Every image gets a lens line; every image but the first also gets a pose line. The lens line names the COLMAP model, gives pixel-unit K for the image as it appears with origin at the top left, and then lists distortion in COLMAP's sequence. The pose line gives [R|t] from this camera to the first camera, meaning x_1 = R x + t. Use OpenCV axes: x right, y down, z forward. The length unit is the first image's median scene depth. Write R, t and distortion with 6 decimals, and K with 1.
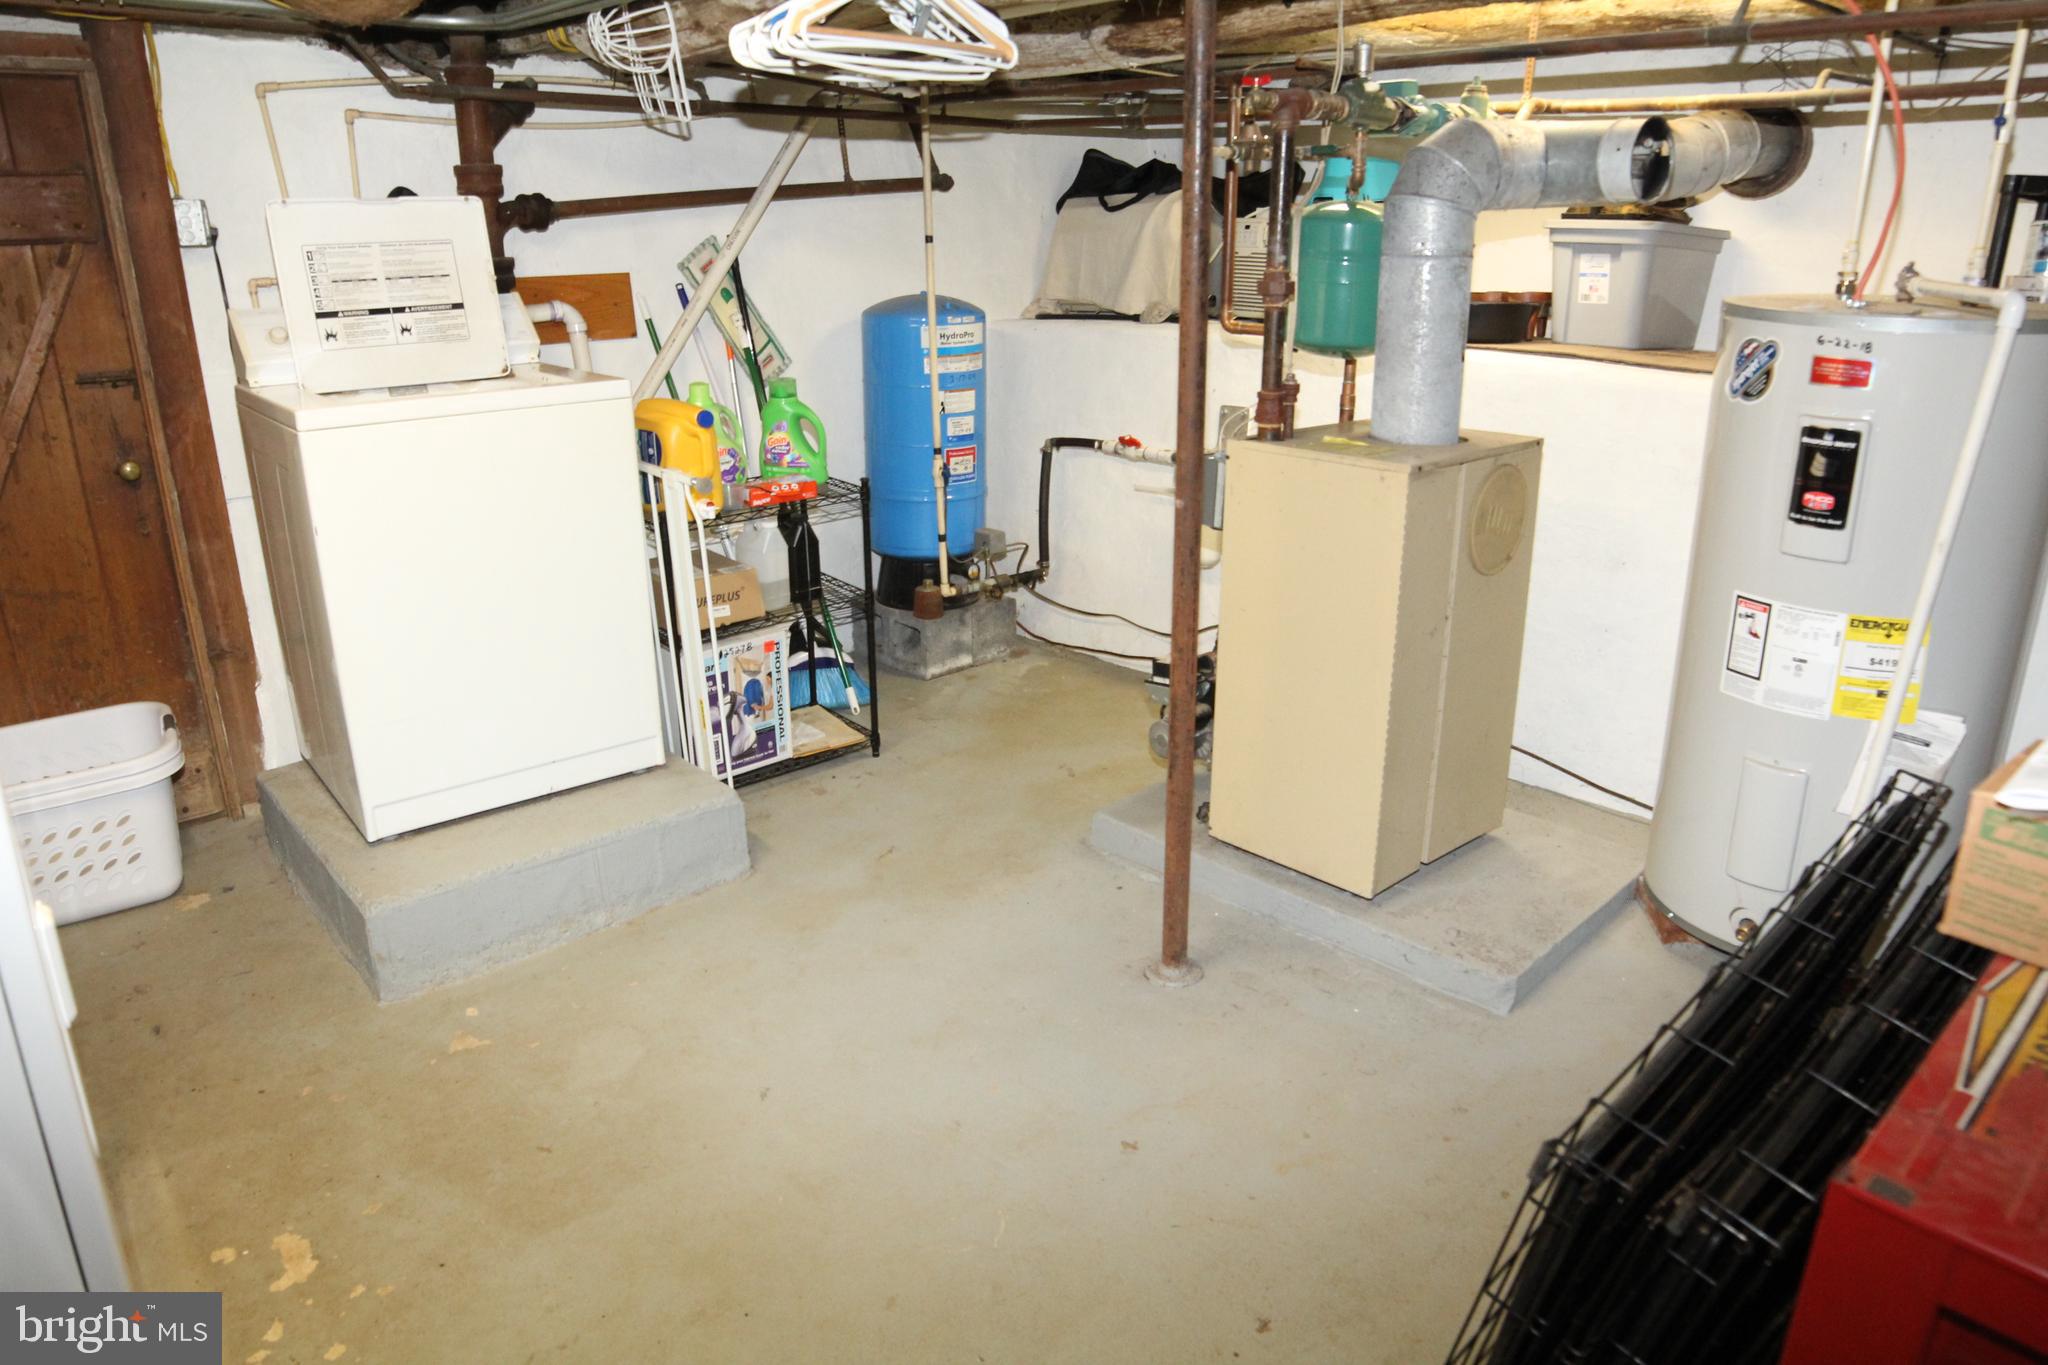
lens RADIAL K [[1361.0, 0, 1027.8], [0, 1361.0, 691.3], [0, 0, 1]] dist [-0.119058, 0.052221]
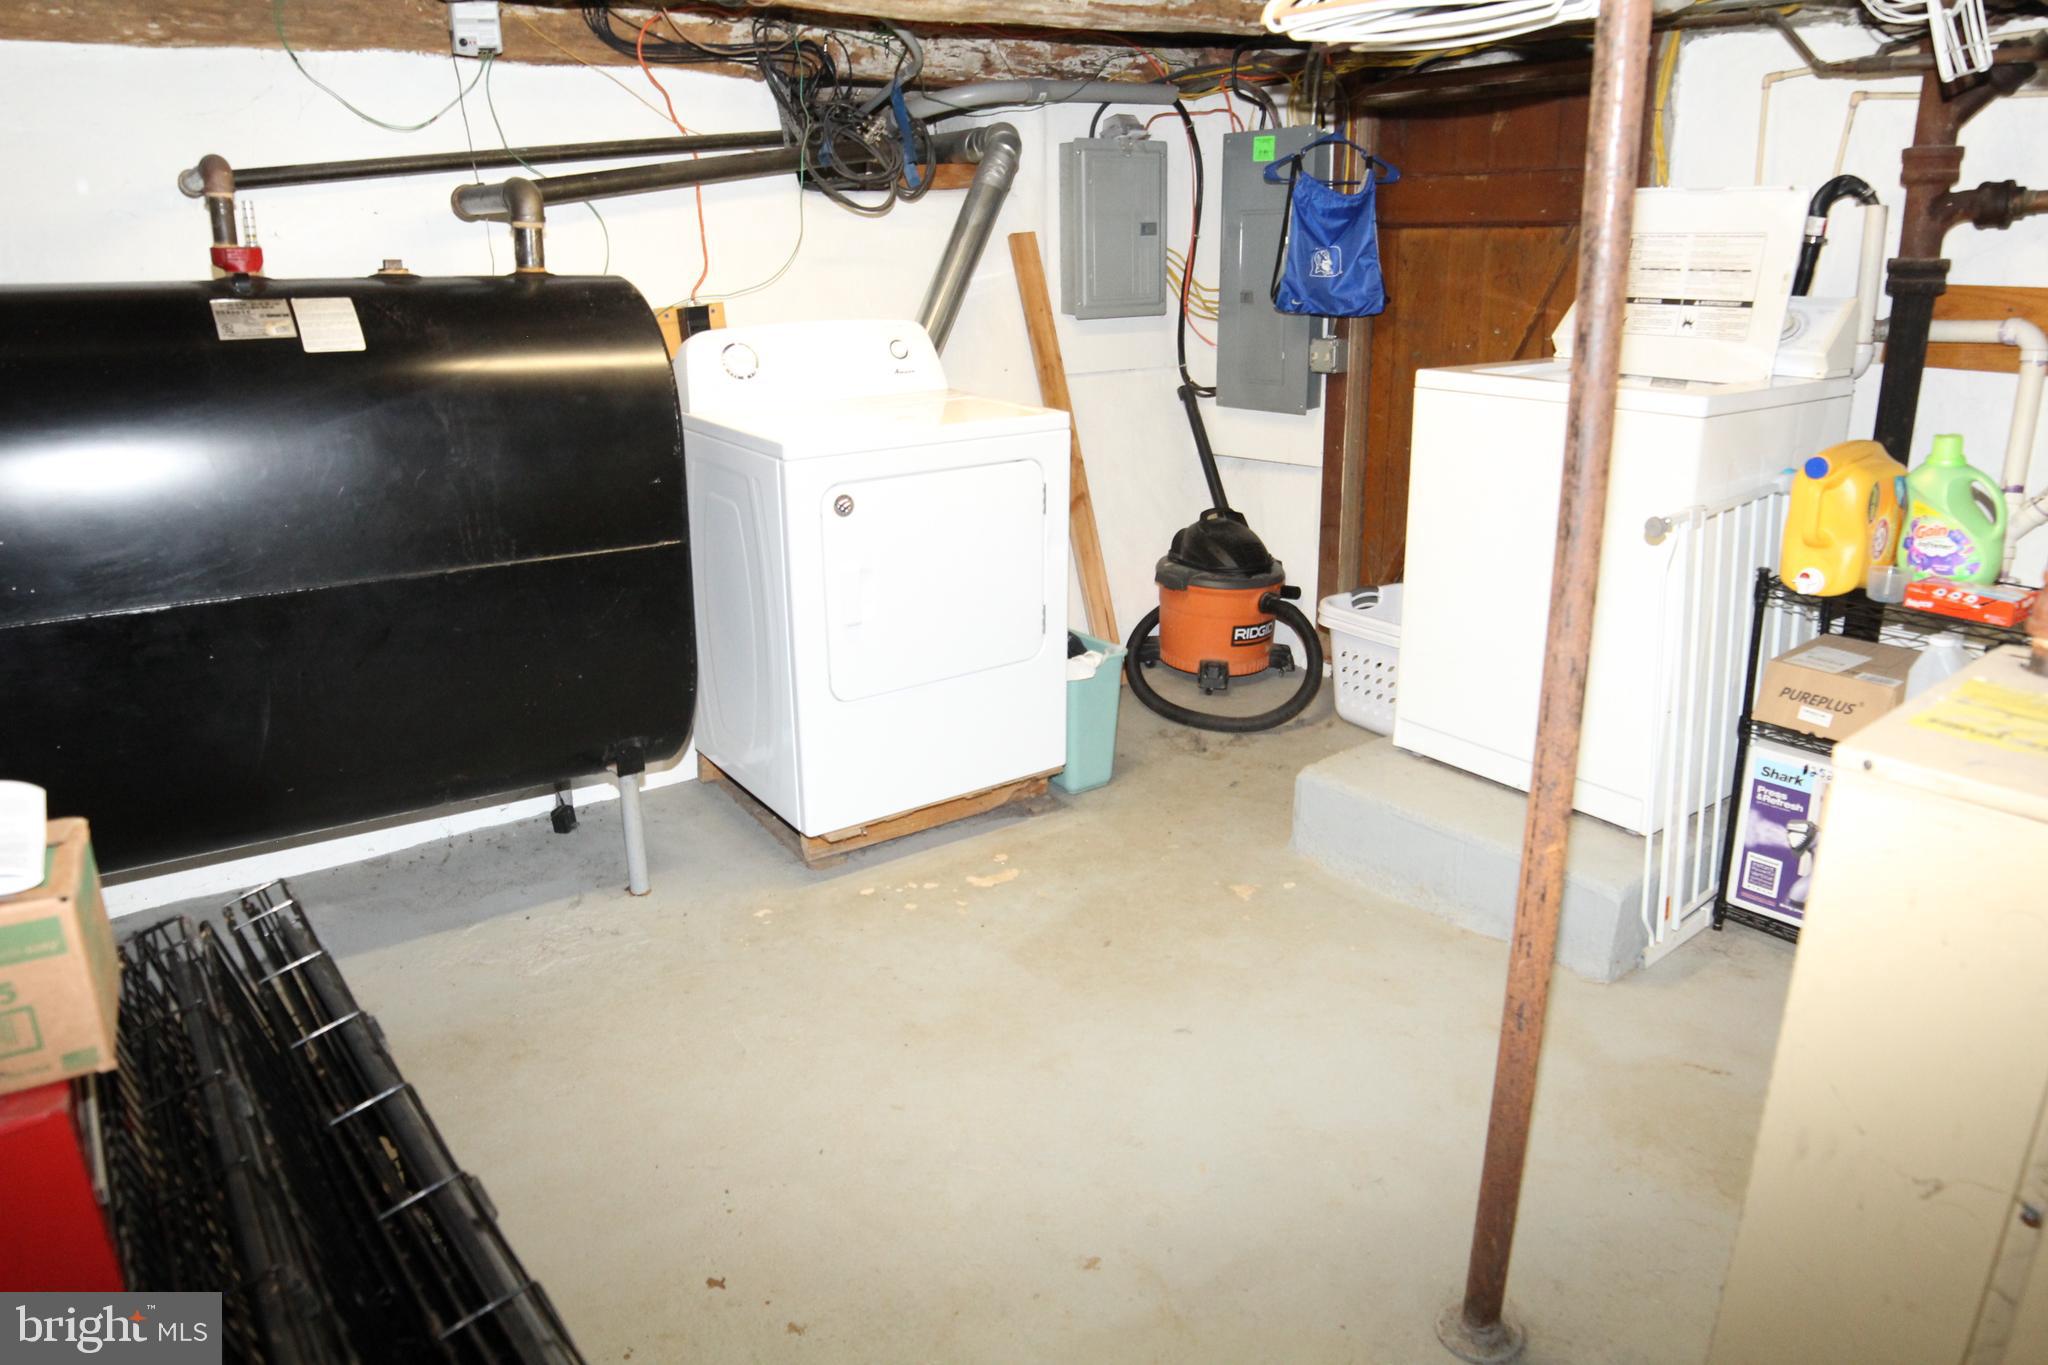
lens RADIAL K [[1361.0, 0, 1013.9], [0, 1361.0, 678.8], [0, 0, 1]] dist [-0.119058, 0.052221]
pose [[-0.087583, 0.311338, -0.946255, 0.526877], [-0.310149, 0.894169, 0.322907, -0.180564], [0.946645, 0.321761, 0.018247, 0.542053]]
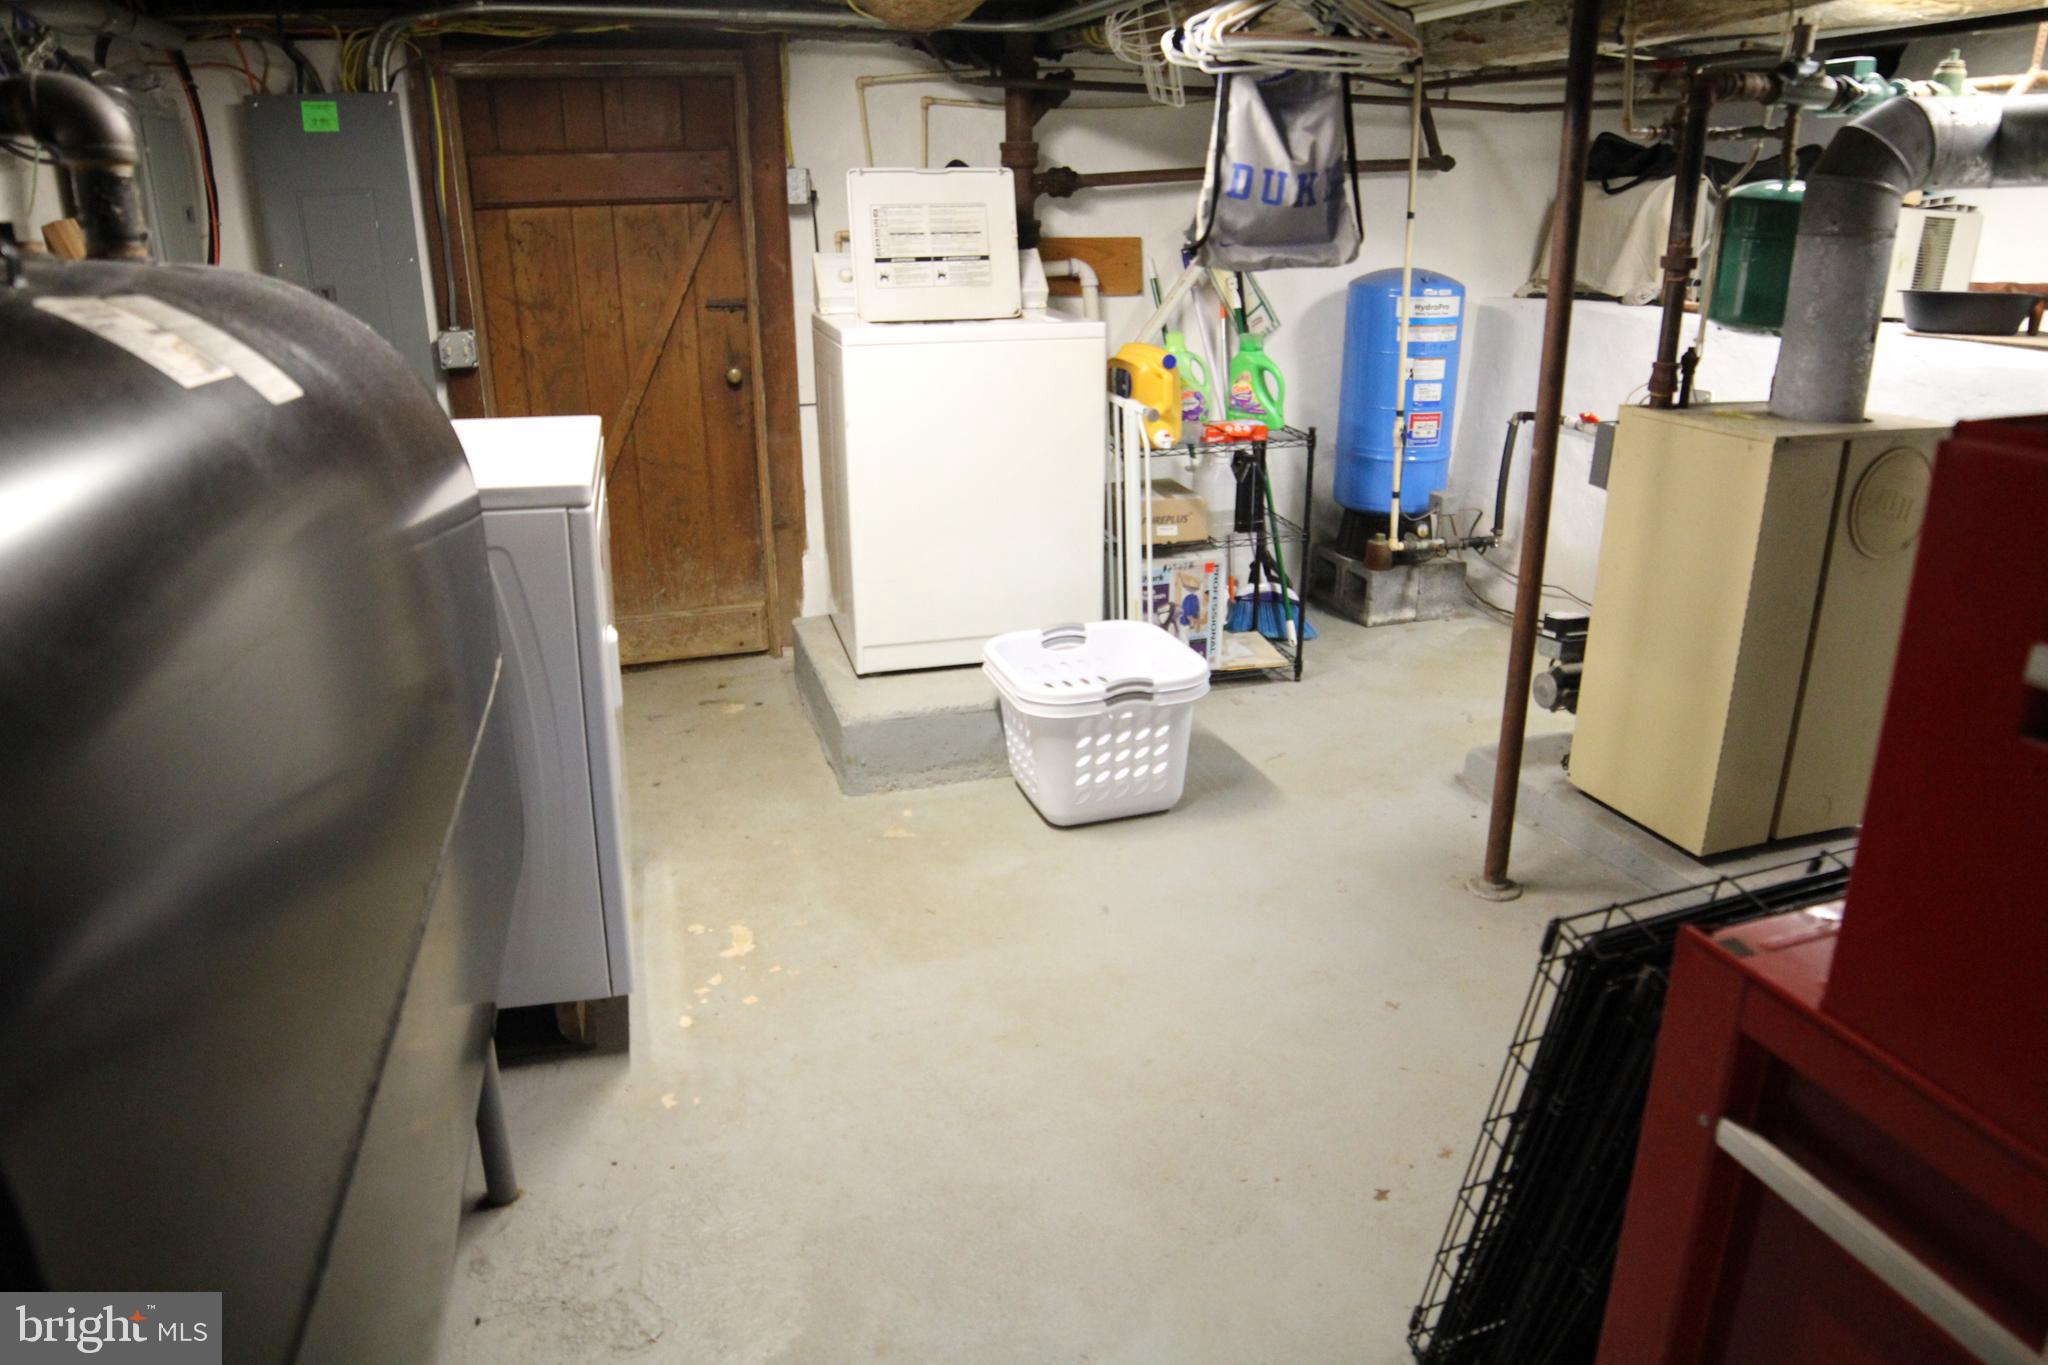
lens RADIAL K [[1361.0, 0, 1016.9], [0, 1361.0, 692.5], [0, 0, 1]] dist [-0.119058, 0.052221]
pose [[0.908903, 0.139322, -0.393046, 0.131102], [-0.134172, 0.990122, 0.040698, 0.048320], [0.394834, 0.015746, 0.918618, -0.115365]]
